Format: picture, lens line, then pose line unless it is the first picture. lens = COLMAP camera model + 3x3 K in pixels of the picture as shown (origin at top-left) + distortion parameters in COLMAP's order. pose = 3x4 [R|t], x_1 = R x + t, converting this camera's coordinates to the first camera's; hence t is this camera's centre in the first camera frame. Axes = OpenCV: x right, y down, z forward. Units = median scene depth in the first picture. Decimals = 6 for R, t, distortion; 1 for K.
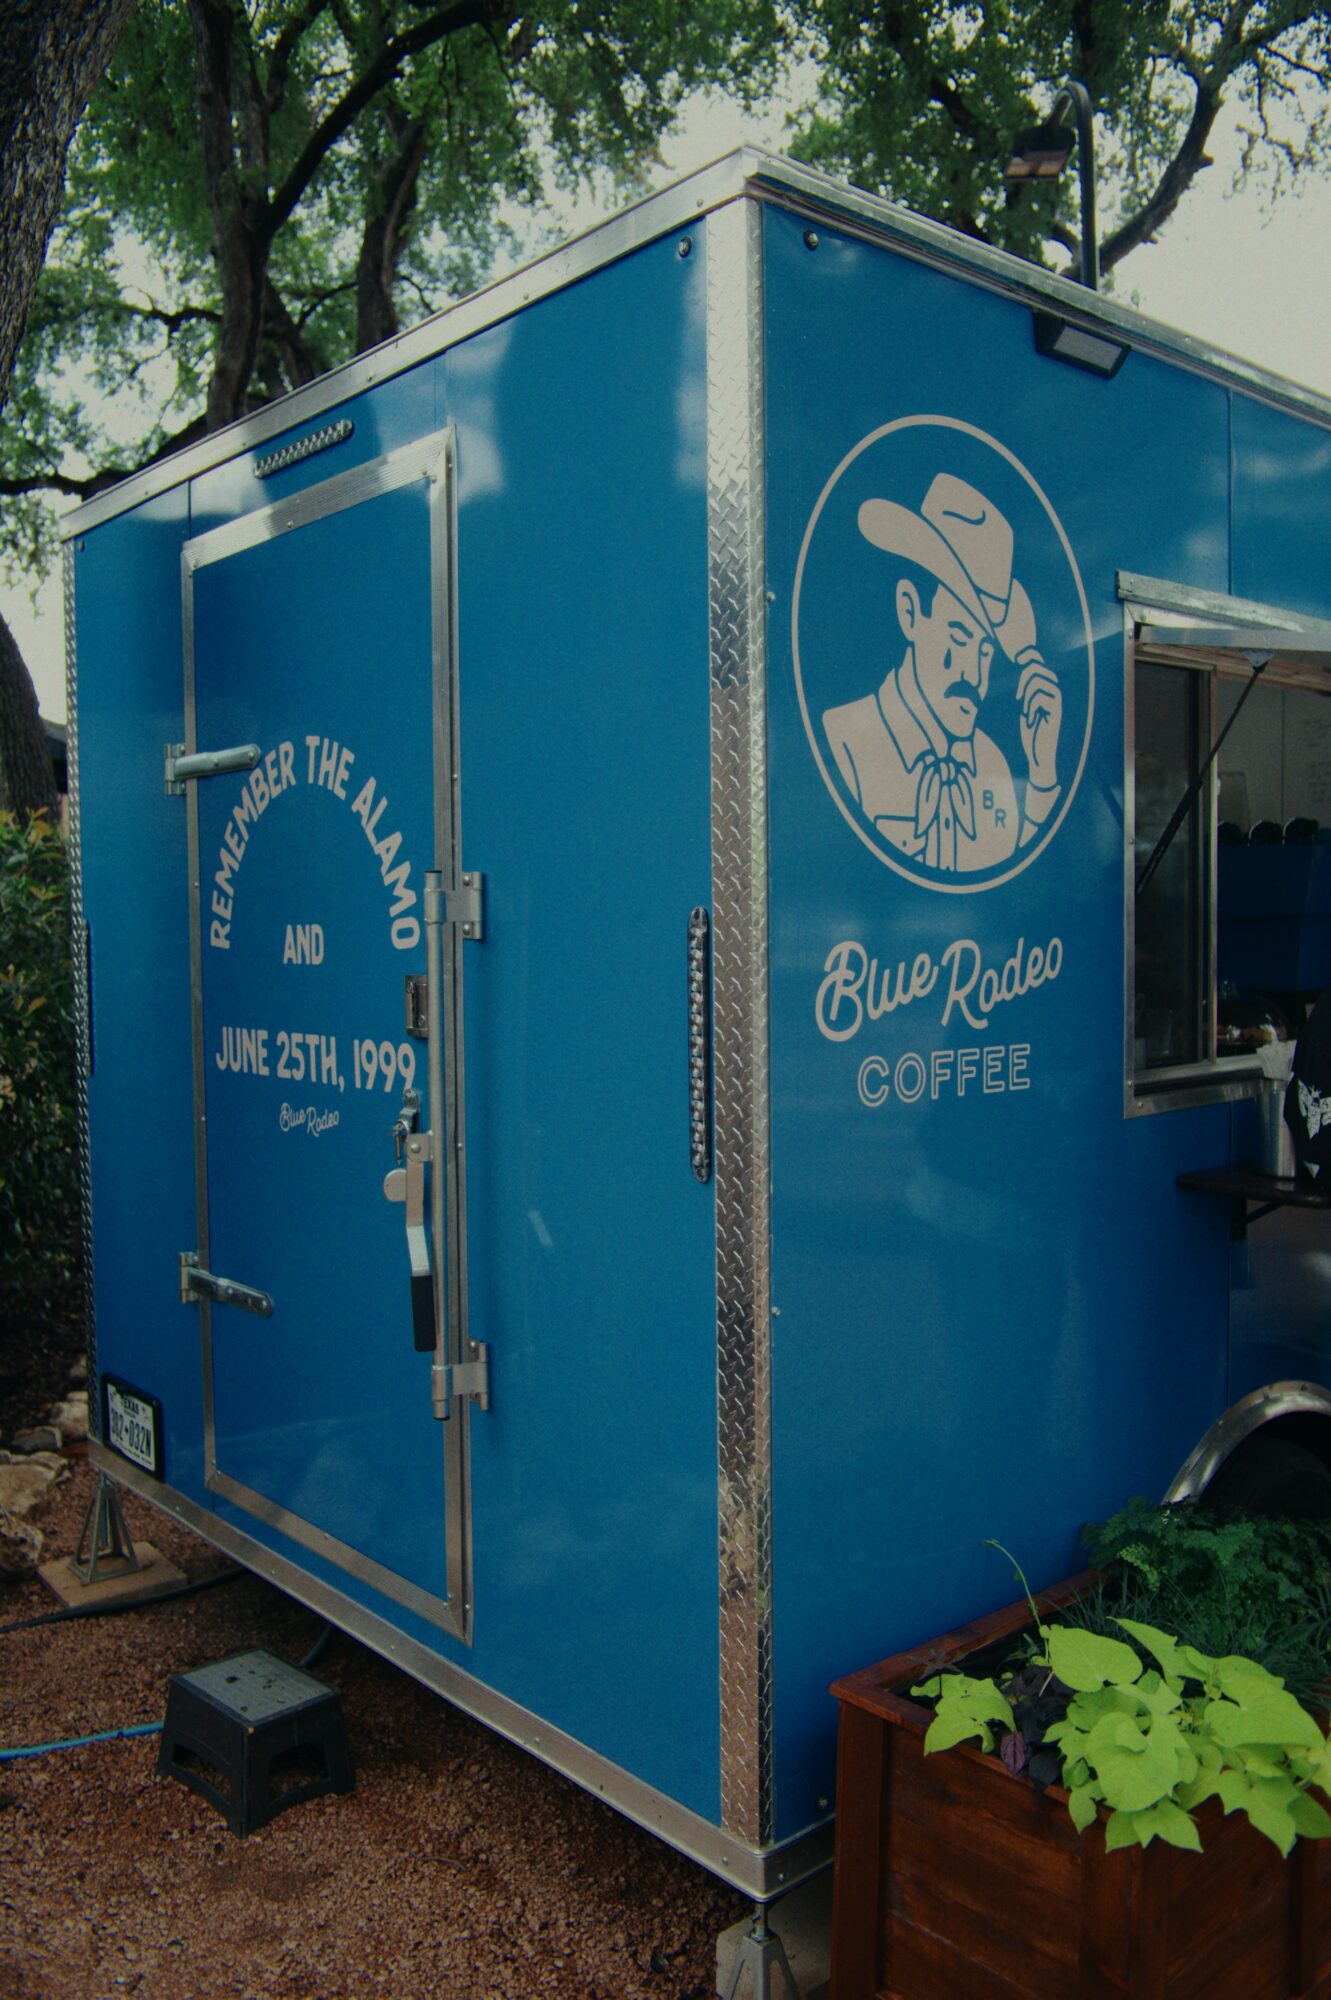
lens RADIAL K [[1579.9, 0, 673.5], [0, 1579.9, 996.6], [0, 0, 1]] dist [0.000910, 0.001452]
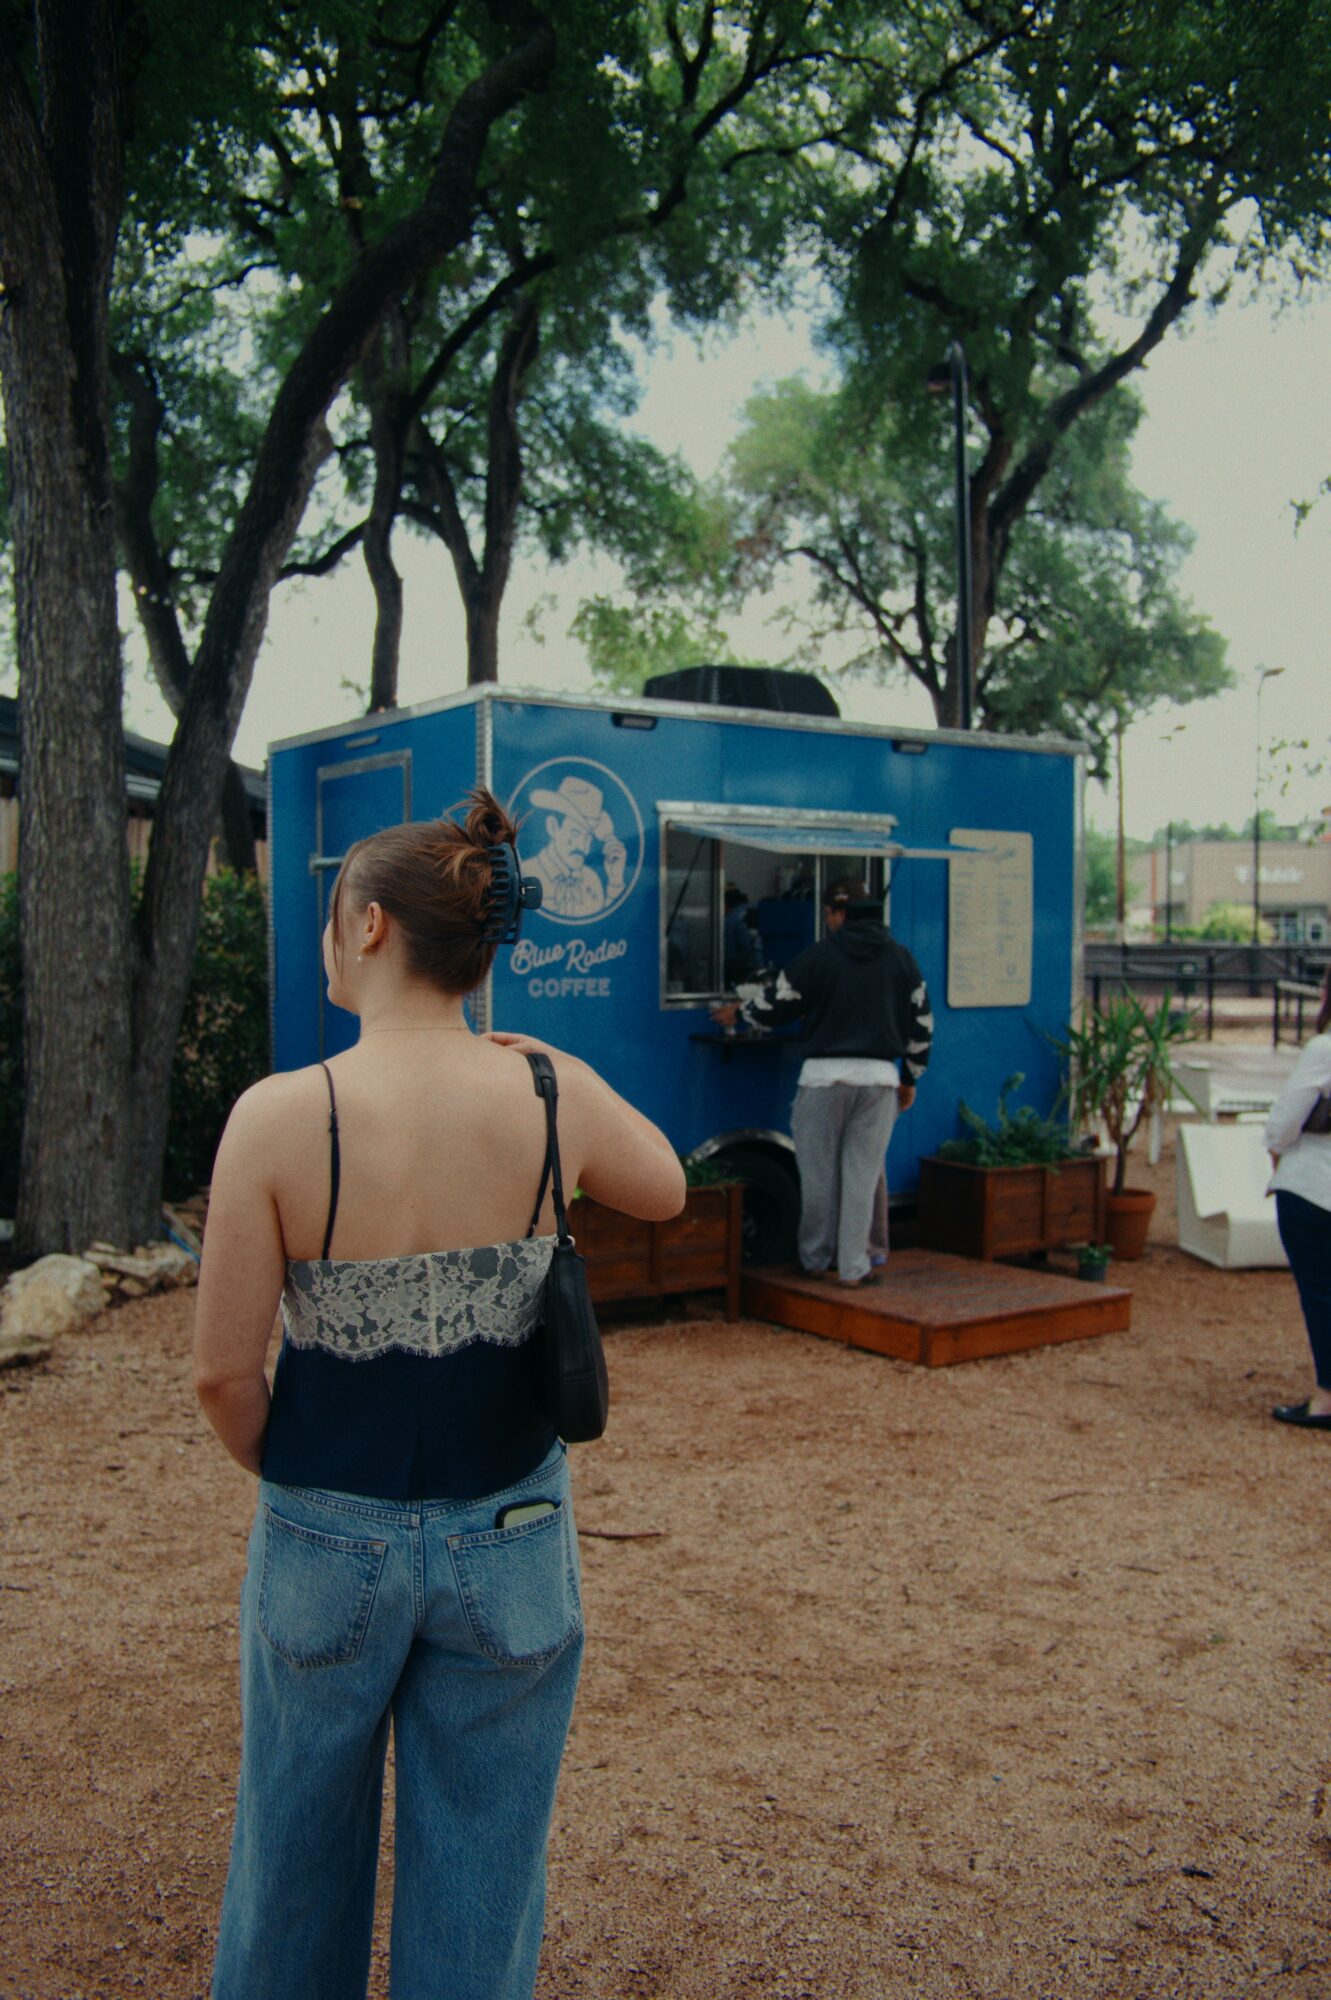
lens RADIAL K [[1579.9, 0, 659.7], [0, 1579.9, 1001.3], [0, 0, 1]] dist [0.000910, 0.001452]
pose [[0.993889, 0.016118, -0.109201, 0.621809], [-0.016557, 0.999858, -0.003120, 0.077062], [0.109135, 0.004909, 0.994015, -1.739434]]
